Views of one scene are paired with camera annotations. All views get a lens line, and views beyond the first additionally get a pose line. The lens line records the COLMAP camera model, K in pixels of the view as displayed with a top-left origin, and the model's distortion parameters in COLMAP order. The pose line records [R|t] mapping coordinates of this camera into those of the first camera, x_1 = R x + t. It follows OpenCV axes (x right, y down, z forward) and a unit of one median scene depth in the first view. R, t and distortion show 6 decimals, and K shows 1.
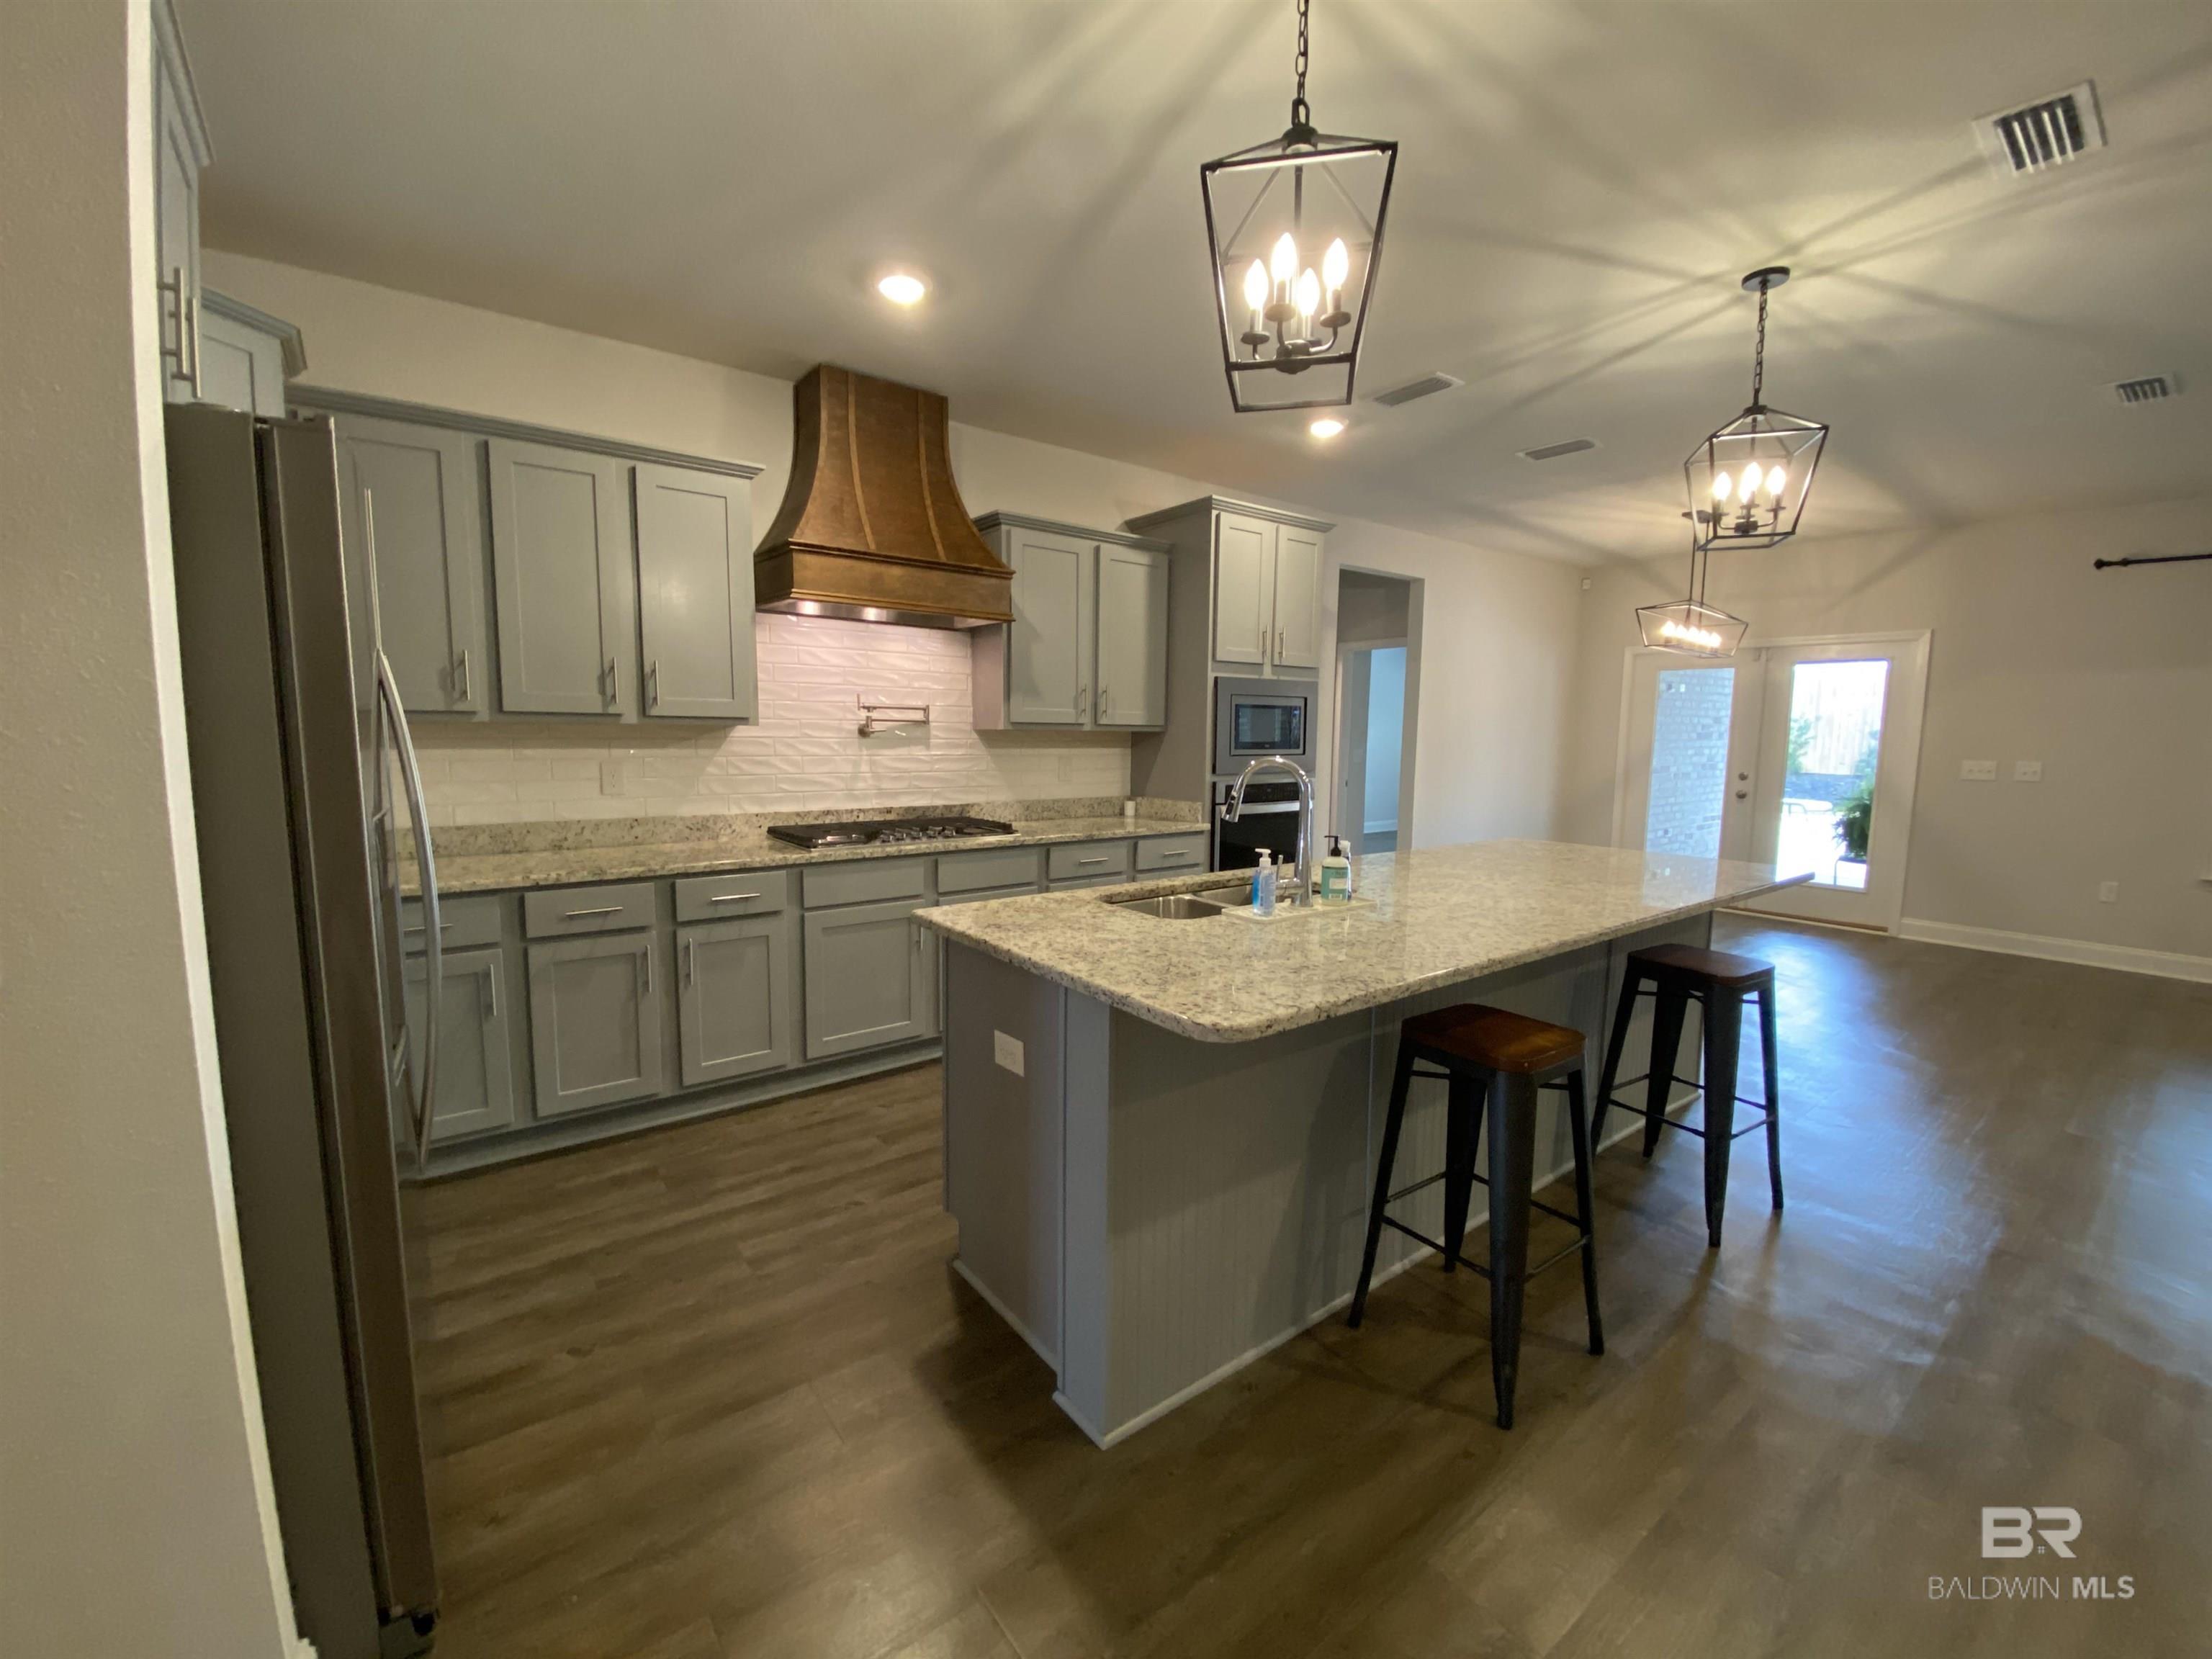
lens RADIAL K [[891.0, 0, 1099.9], [0, 891.0, 830.7], [0, 0, 1]] dist [0.014068, -0.016345]
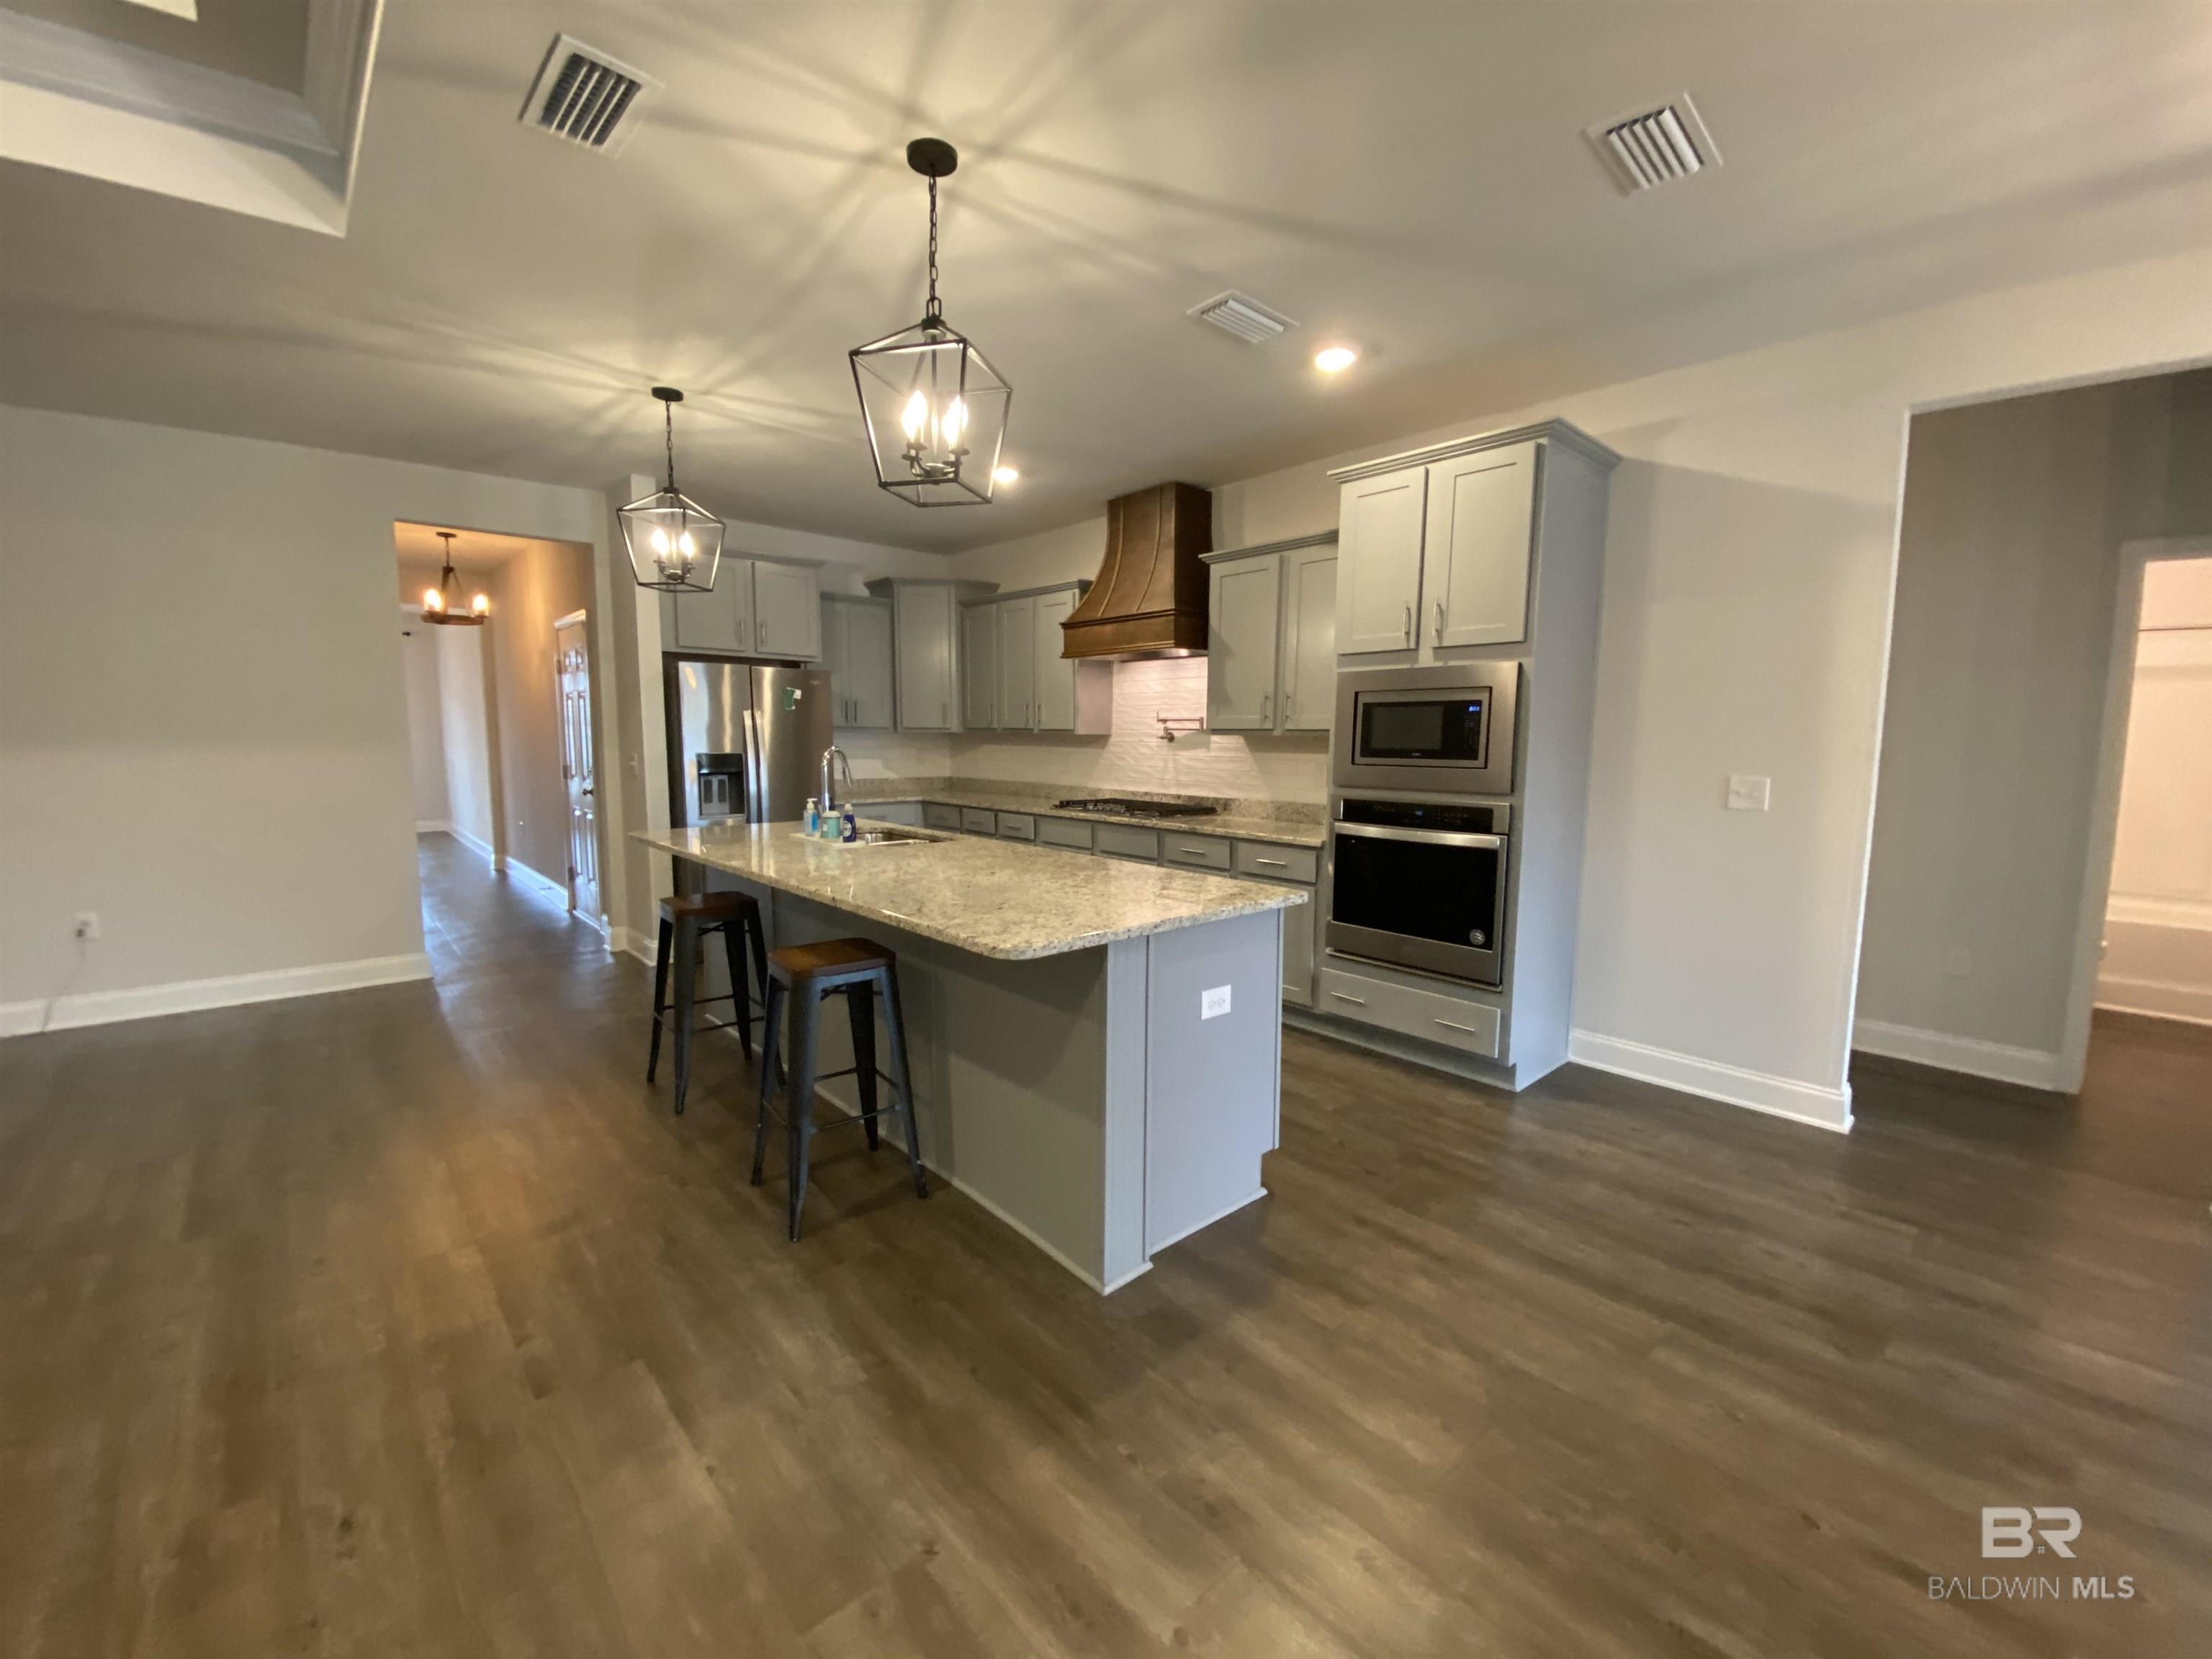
lens RADIAL K [[891.0, 0, 1099.9], [0, 891.0, 830.7], [0, 0, 1]] dist [0.014068, -0.016345]
pose [[0.087447, 0.096575, -0.991477, 1.080682], [-0.116118, 0.989493, 0.086140, -0.074076], [0.989378, 0.107596, 0.097743, 0.762071]]
